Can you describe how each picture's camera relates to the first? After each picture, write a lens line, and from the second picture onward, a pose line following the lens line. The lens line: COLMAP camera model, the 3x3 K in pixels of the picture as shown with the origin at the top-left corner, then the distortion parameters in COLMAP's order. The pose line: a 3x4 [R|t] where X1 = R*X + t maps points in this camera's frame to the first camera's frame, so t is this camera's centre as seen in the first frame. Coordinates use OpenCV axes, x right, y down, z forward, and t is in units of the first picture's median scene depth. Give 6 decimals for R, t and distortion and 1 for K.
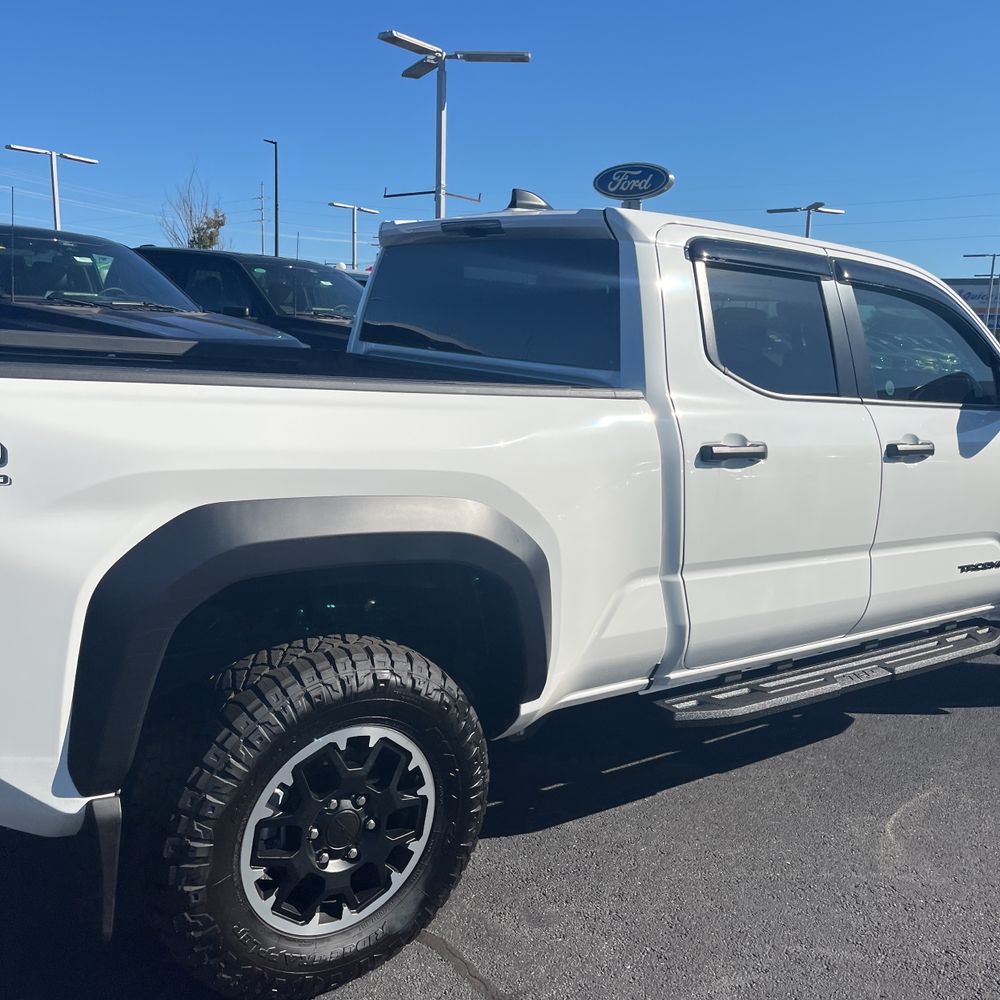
lens RADIAL K [[989.8, 0, 500.0], [0, 989.8, 500.0], [0, 0, 1]] dist [0.038227, -0.063888]
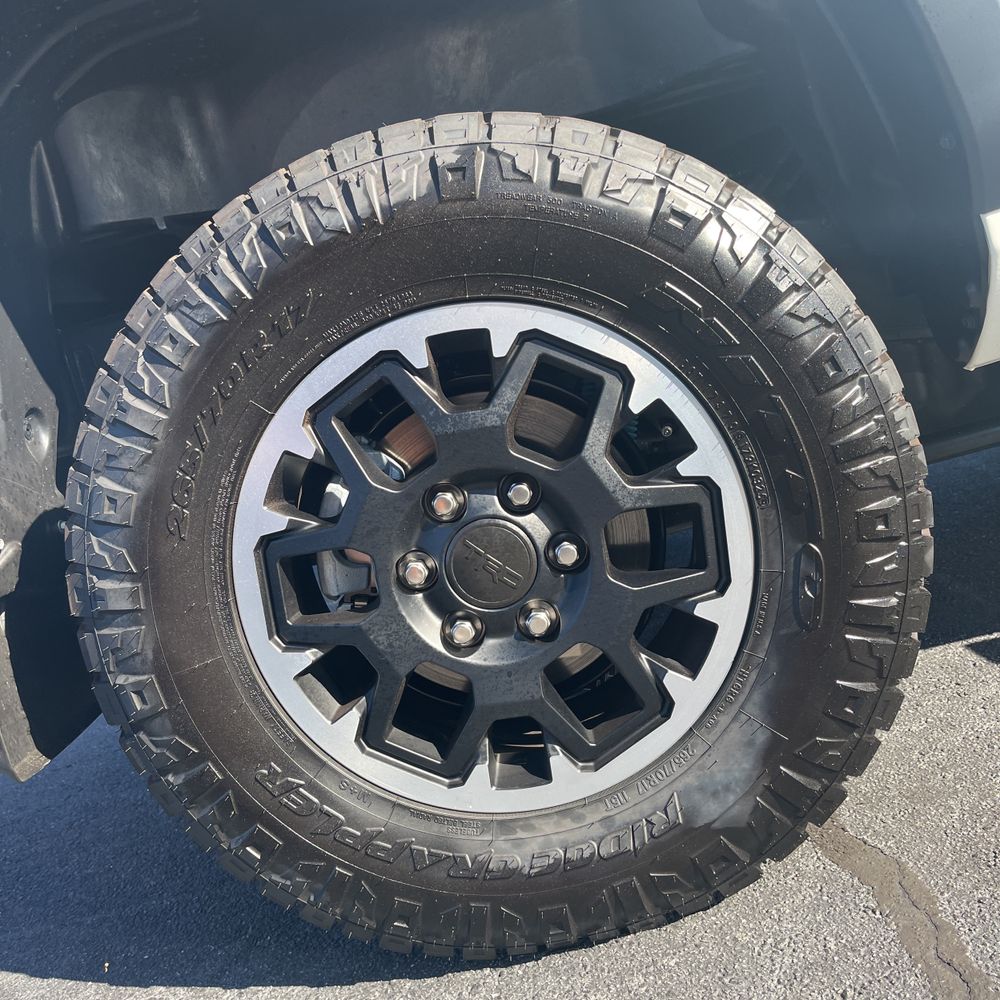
lens RADIAL K [[1028.6, 0, 499.7], [0, 1028.6, 489.0], [0, 0, 1]] dist [0.046725, -0.060510]
pose [[0.725513, -0.174509, -0.665715, 0.111054], [0.194920, 0.979813, -0.044417, 0.253963], [0.660028, -0.097536, 0.744883, 0.540073]]
